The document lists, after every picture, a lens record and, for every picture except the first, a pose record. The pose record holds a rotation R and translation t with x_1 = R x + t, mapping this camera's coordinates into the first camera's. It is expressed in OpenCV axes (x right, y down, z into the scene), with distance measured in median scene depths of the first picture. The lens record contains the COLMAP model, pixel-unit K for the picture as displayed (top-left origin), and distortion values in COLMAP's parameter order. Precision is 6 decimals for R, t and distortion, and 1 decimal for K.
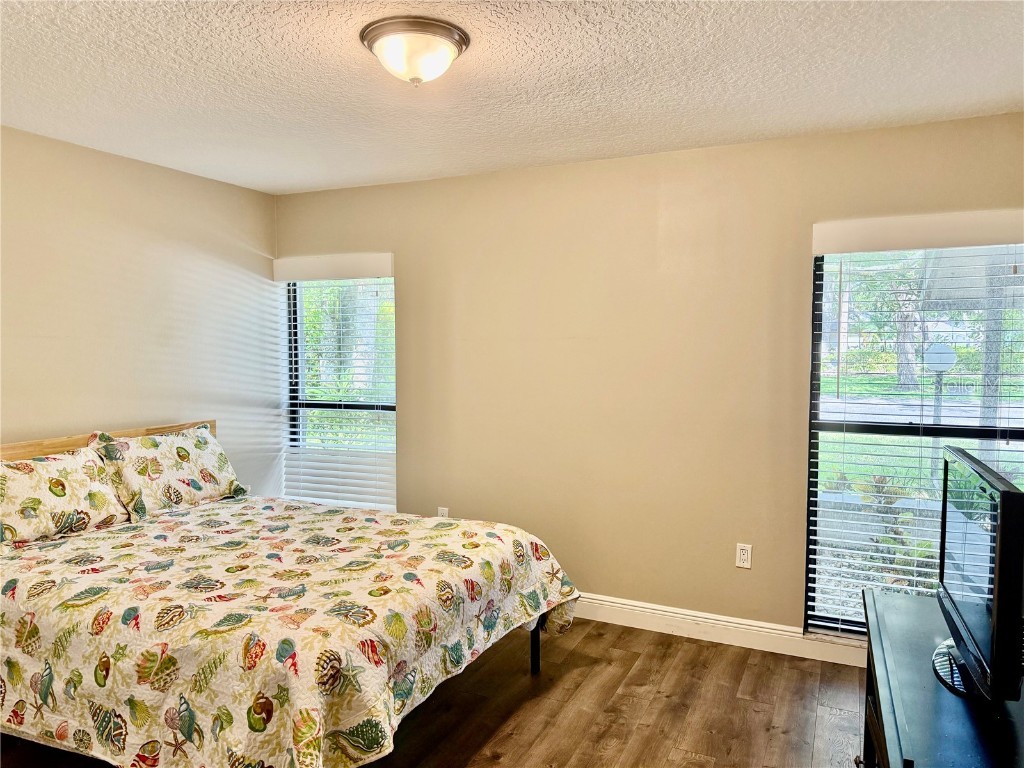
lens RADIAL K [[714.9, 0, 517.4], [0, 714.9, 381.5], [0, 0, 1]] dist [0.036263, -0.005395]
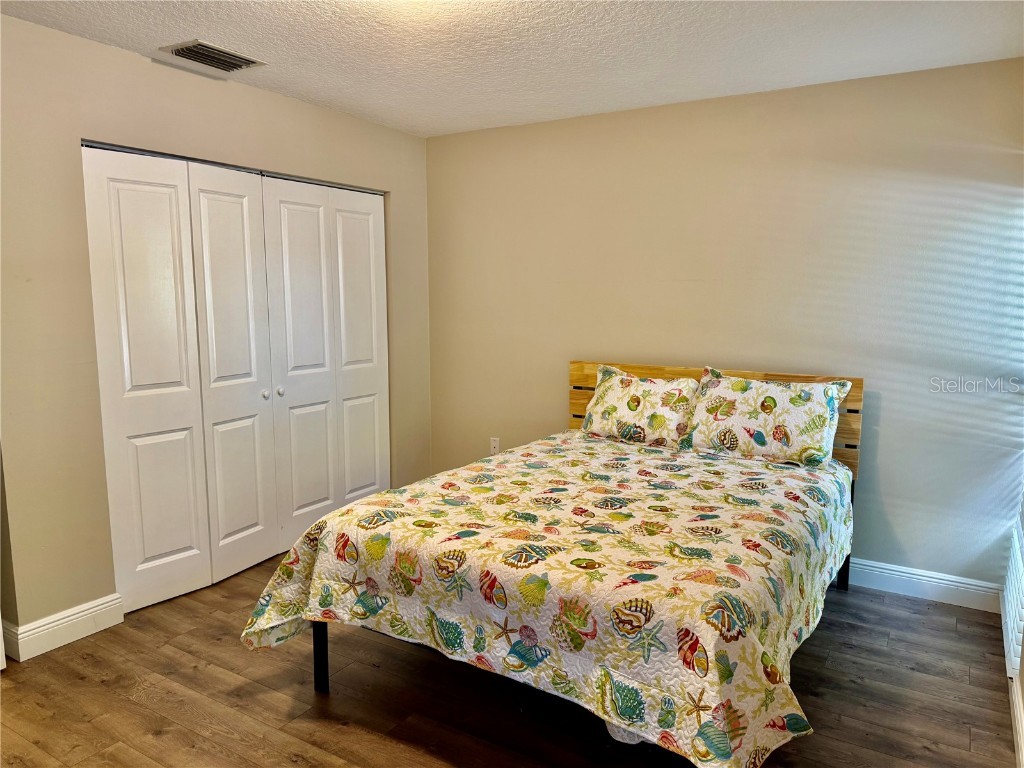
lens RADIAL K [[714.9, 0, 519.7], [0, 714.9, 388.7], [0, 0, 1]] dist [0.036263, -0.005395]
pose [[-0.123016, 0.133518, -0.983382, 0.604995], [-0.057411, 0.988291, 0.141366, -0.040962], [0.990743, 0.073847, -0.113910, 0.961426]]
